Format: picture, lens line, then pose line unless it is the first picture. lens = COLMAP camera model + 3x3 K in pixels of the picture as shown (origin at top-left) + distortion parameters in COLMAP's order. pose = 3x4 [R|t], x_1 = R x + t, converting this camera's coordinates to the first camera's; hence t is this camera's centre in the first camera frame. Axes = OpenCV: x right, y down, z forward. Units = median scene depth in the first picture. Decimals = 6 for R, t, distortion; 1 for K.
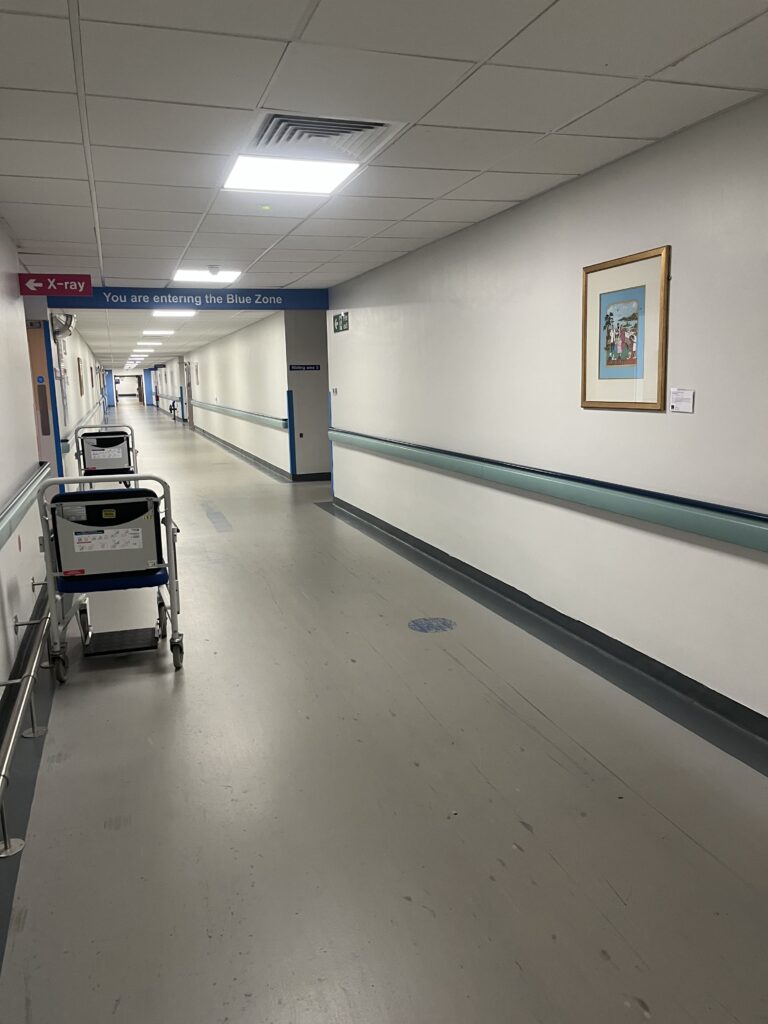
lens RADIAL K [[831.6, 0, 384.0], [0, 831.6, 512.0], [0, 0, 1]] dist [0.048773, -0.002584]
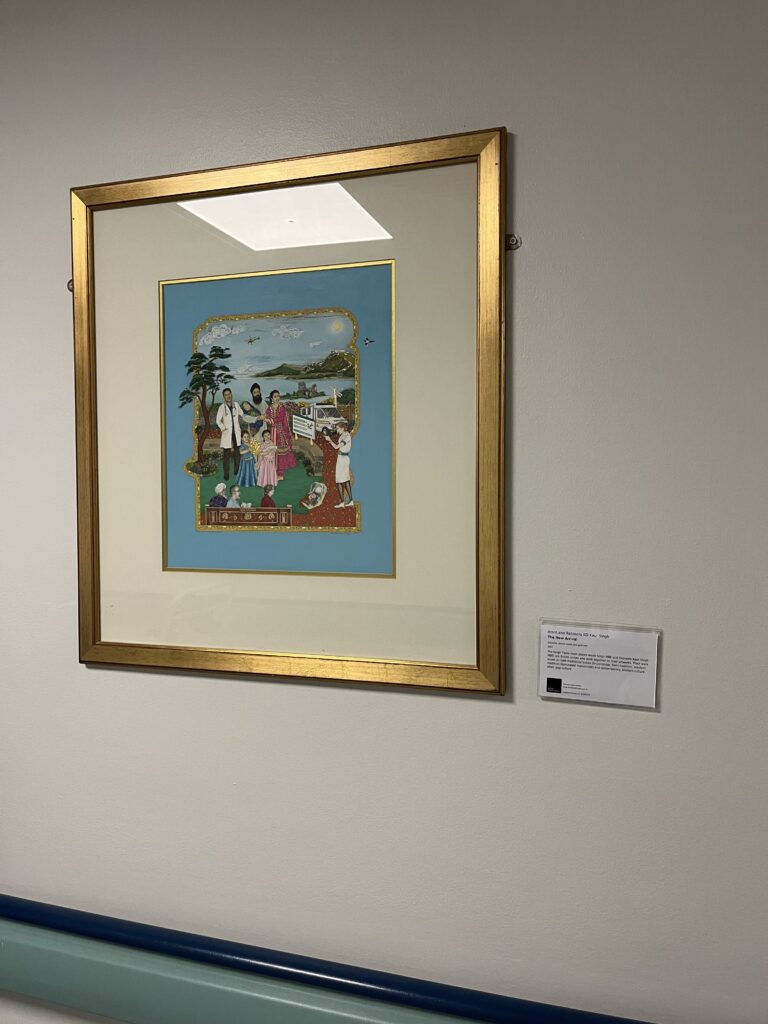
lens RADIAL K [[831.6, 0, 384.0], [0, 831.6, 512.0], [0, 0, 1]] dist [0.048773, -0.002584]
pose [[0.604587, -0.001683, 0.796538, 0.077177], [0.110359, 0.990531, -0.081671, -0.155339], [-0.788857, 0.137282, 0.599047, 0.808590]]
